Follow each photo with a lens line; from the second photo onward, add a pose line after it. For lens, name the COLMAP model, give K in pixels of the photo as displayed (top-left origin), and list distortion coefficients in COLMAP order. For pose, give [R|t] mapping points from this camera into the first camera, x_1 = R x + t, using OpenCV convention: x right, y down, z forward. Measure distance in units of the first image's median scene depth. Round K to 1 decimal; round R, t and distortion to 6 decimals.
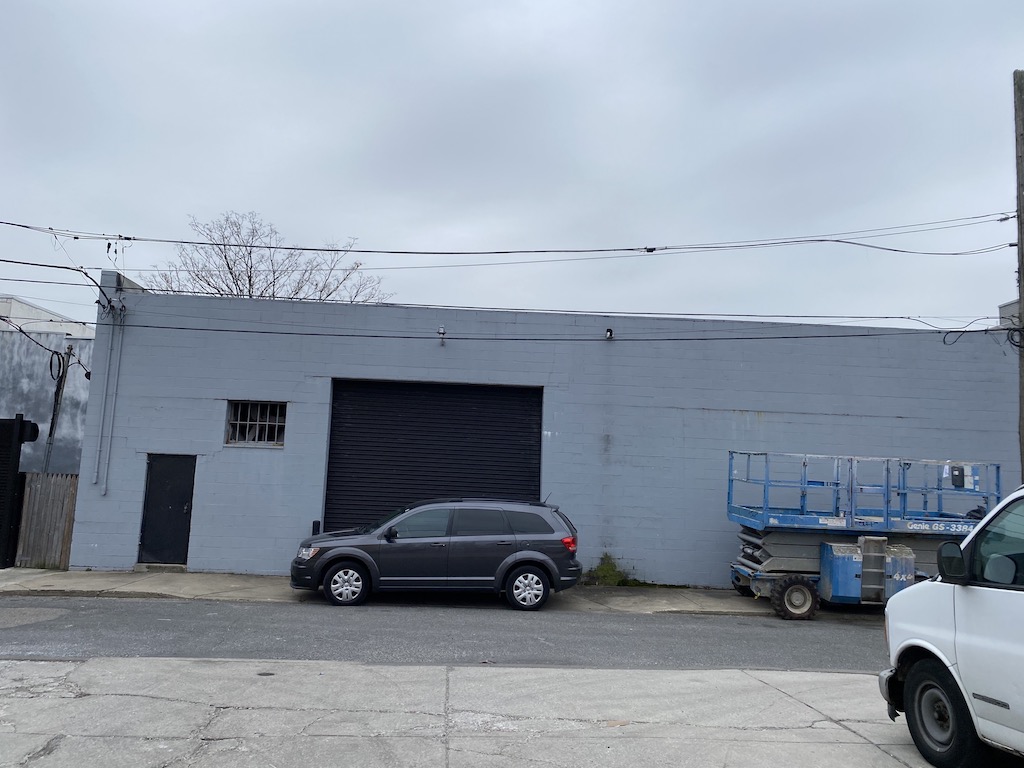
lens RADIAL K [[786.0, 0, 513.1], [0, 786.0, 384.6], [0, 0, 1]] dist [0.032434, -0.022886]
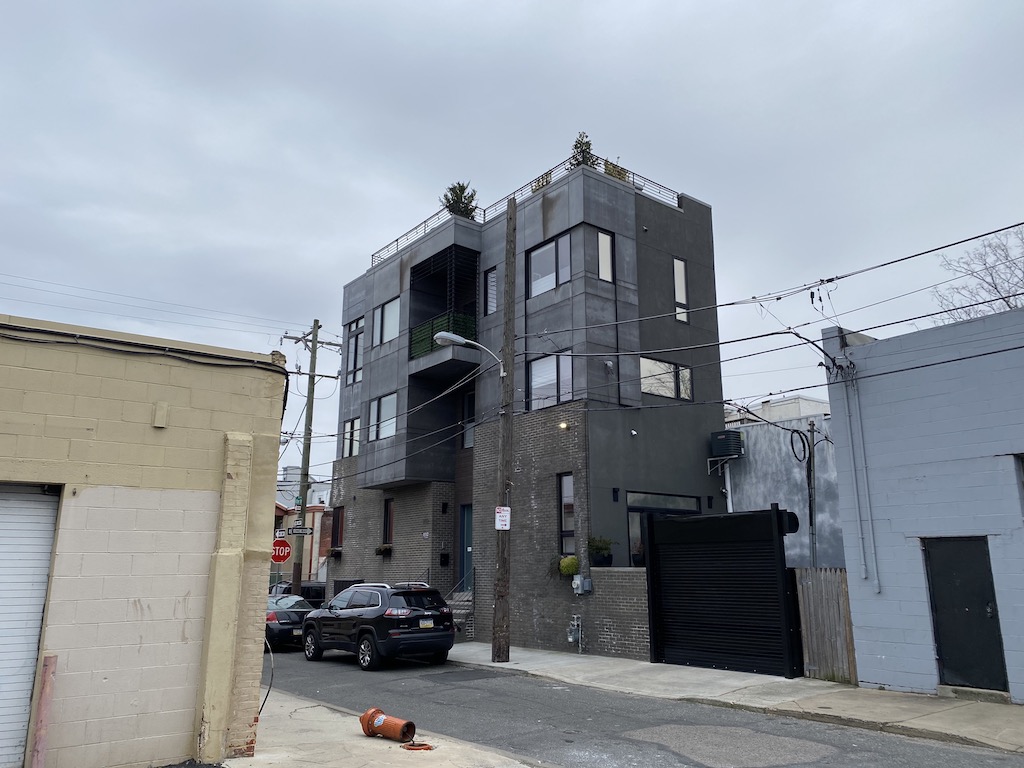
lens RADIAL K [[786.0, 0, 513.0], [0, 786.0, 378.1], [0, 0, 1]] dist [0.032434, -0.022886]
pose [[0.564567, -0.230157, -0.792649, -0.032602], [0.133178, 0.973154, -0.187712, 0.027041], [0.814572, 0.000413, 0.580062, 0.219735]]
